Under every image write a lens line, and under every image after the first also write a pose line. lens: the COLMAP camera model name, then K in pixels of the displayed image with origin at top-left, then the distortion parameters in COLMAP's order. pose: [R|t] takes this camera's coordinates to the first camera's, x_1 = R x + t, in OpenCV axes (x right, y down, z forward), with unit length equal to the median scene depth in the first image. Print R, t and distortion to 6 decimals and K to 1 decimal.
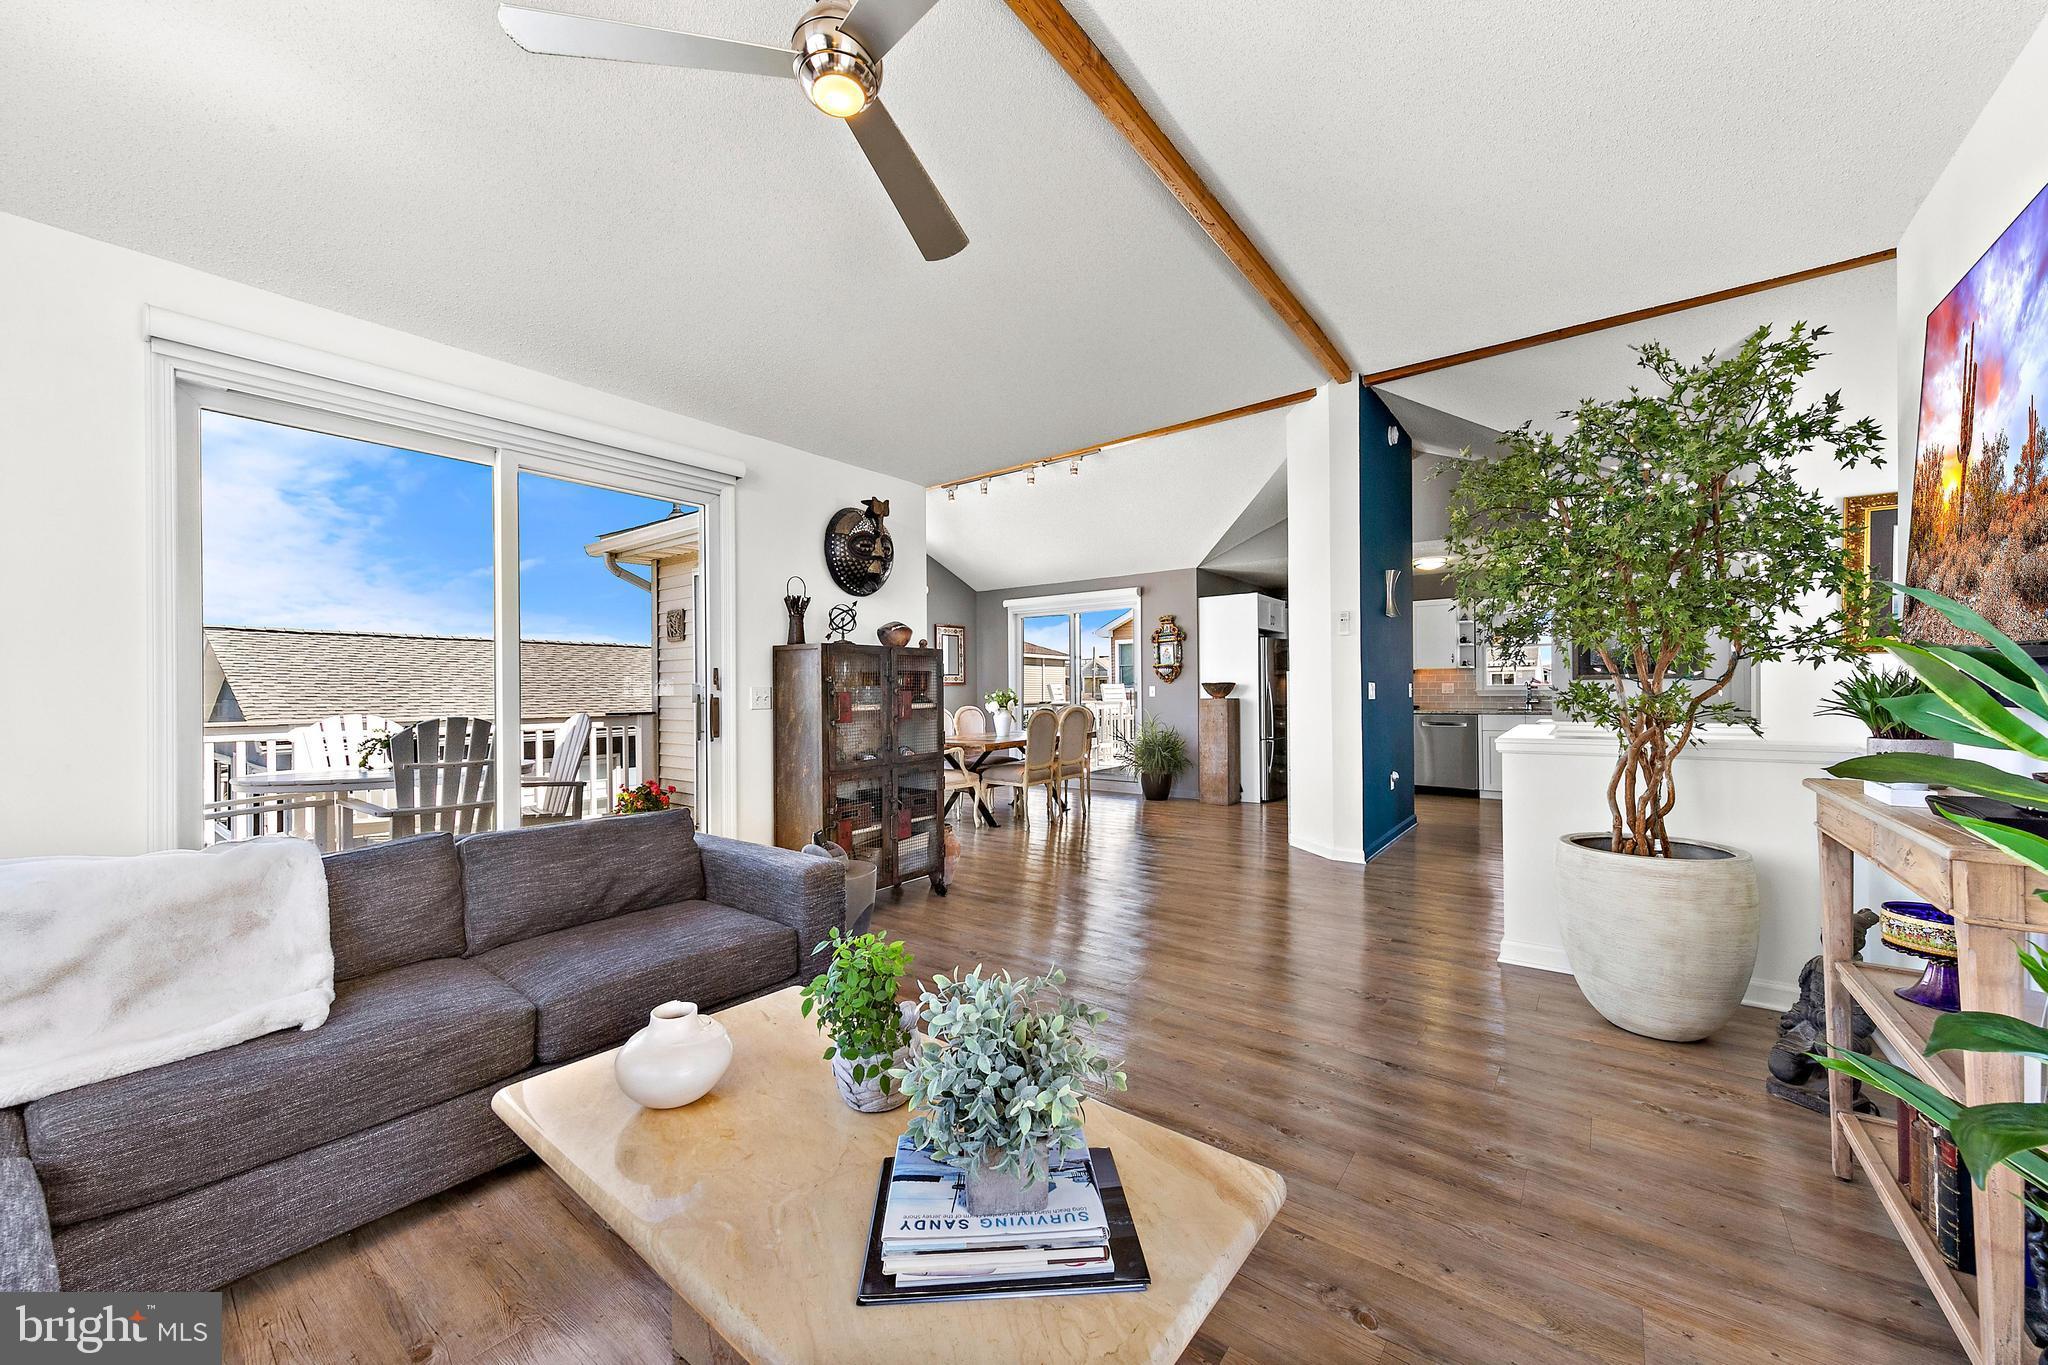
lens RADIAL K [[752.9, 0, 992.1], [0, 752.9, 678.5], [0, 0, 1]] dist [0.000342, 0.000029]
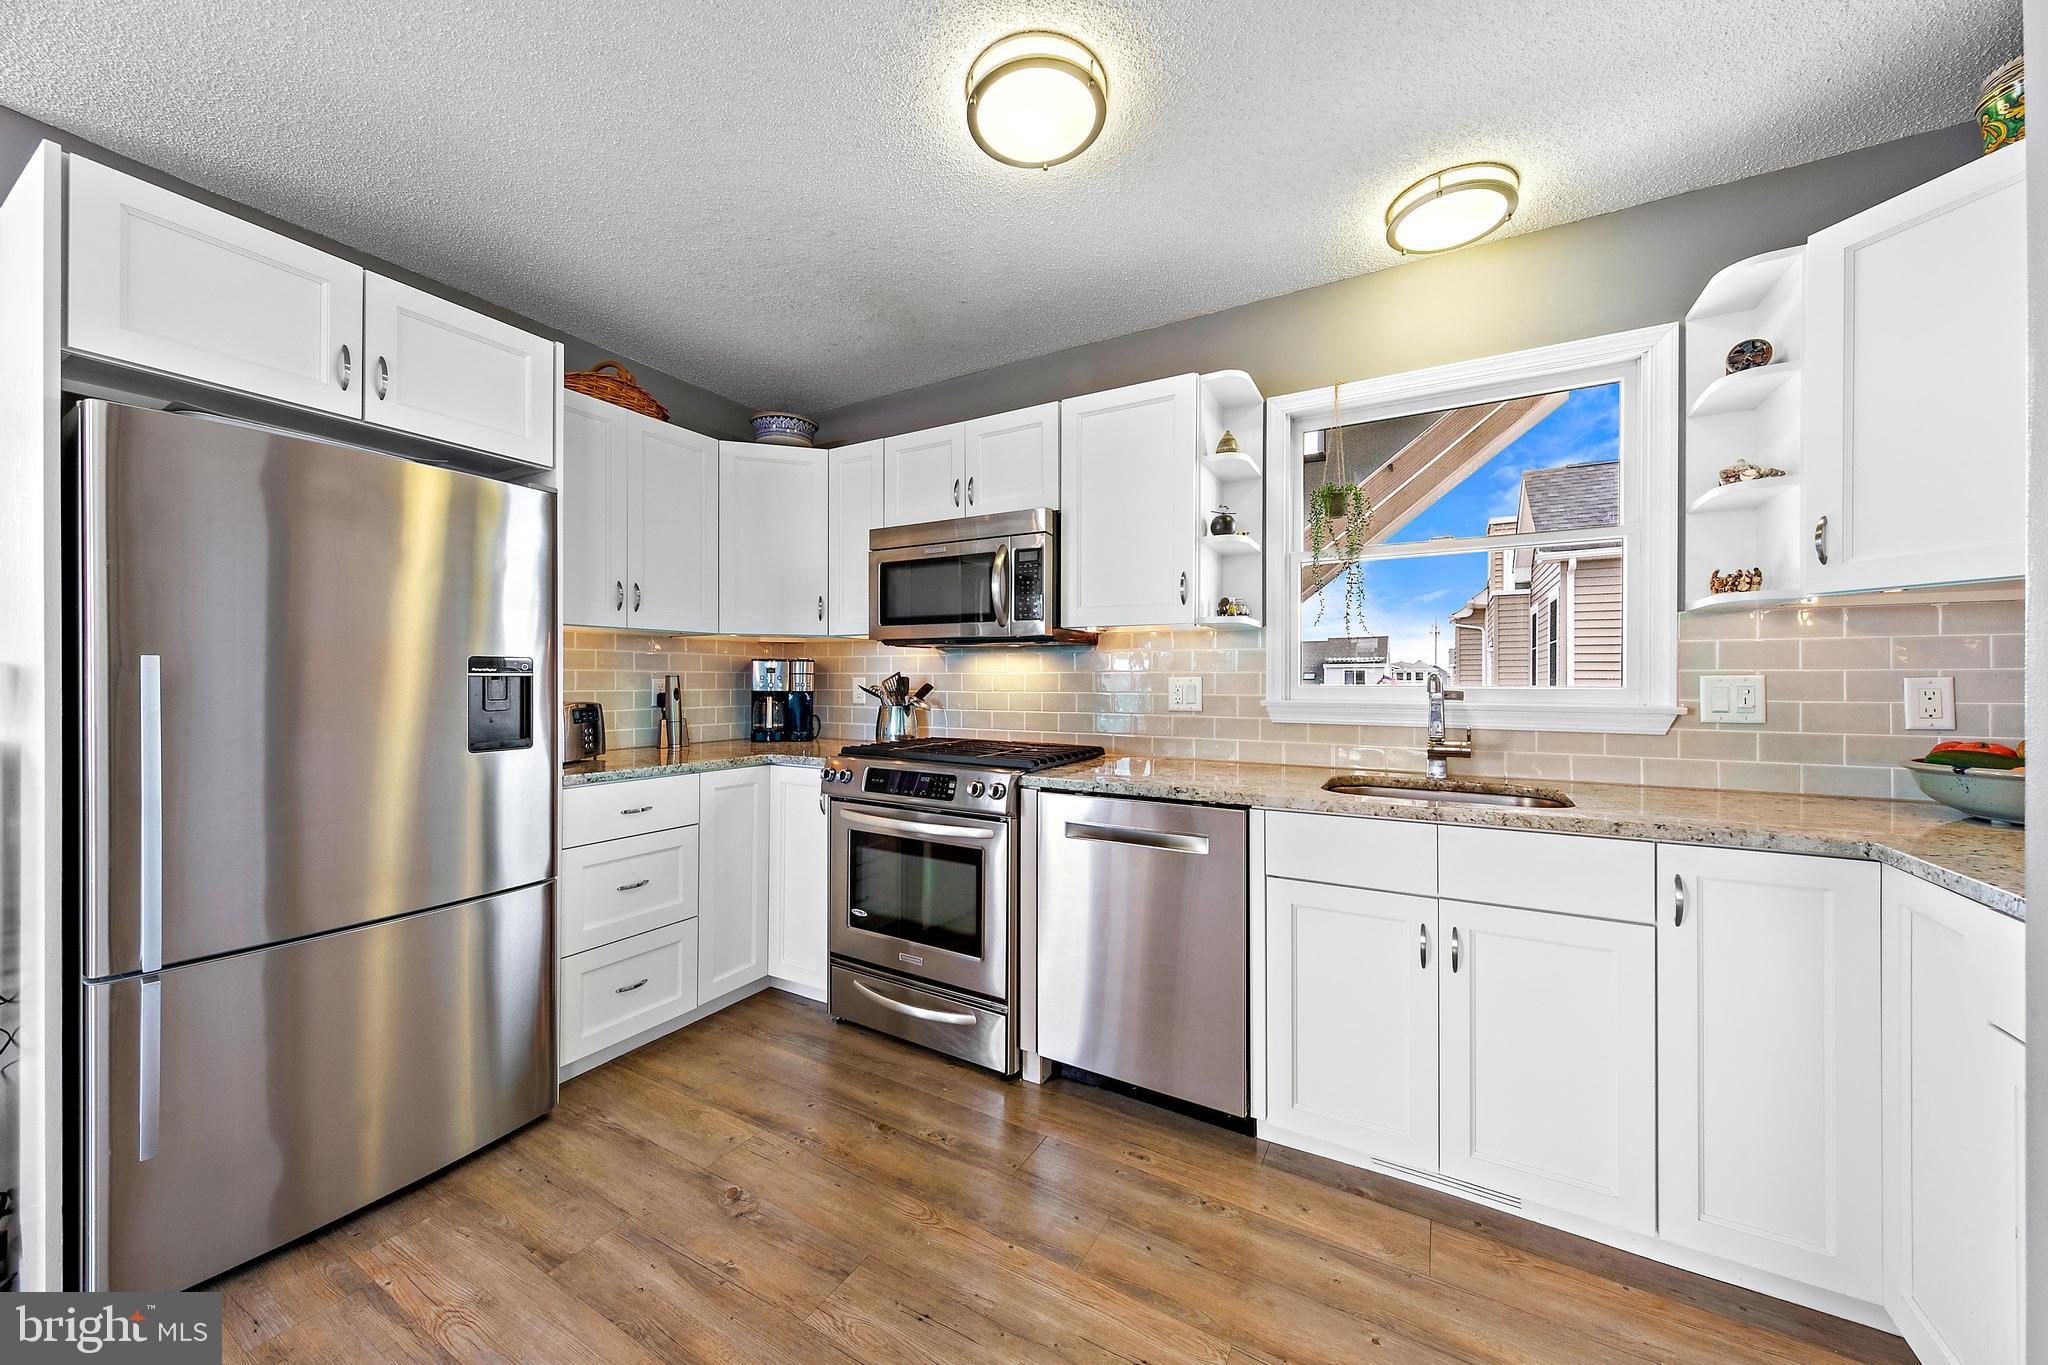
lens RADIAL K [[752.9, 0, 992.1], [0, 752.9, 678.5], [0, 0, 1]] dist [0.000342, 0.000029]
pose [[0.994121, 0.010806, 0.107730, 0.503486], [-0.012837, 0.999752, 0.018176, 0.003255], [-0.107507, -0.019452, 0.994014, 0.715302]]
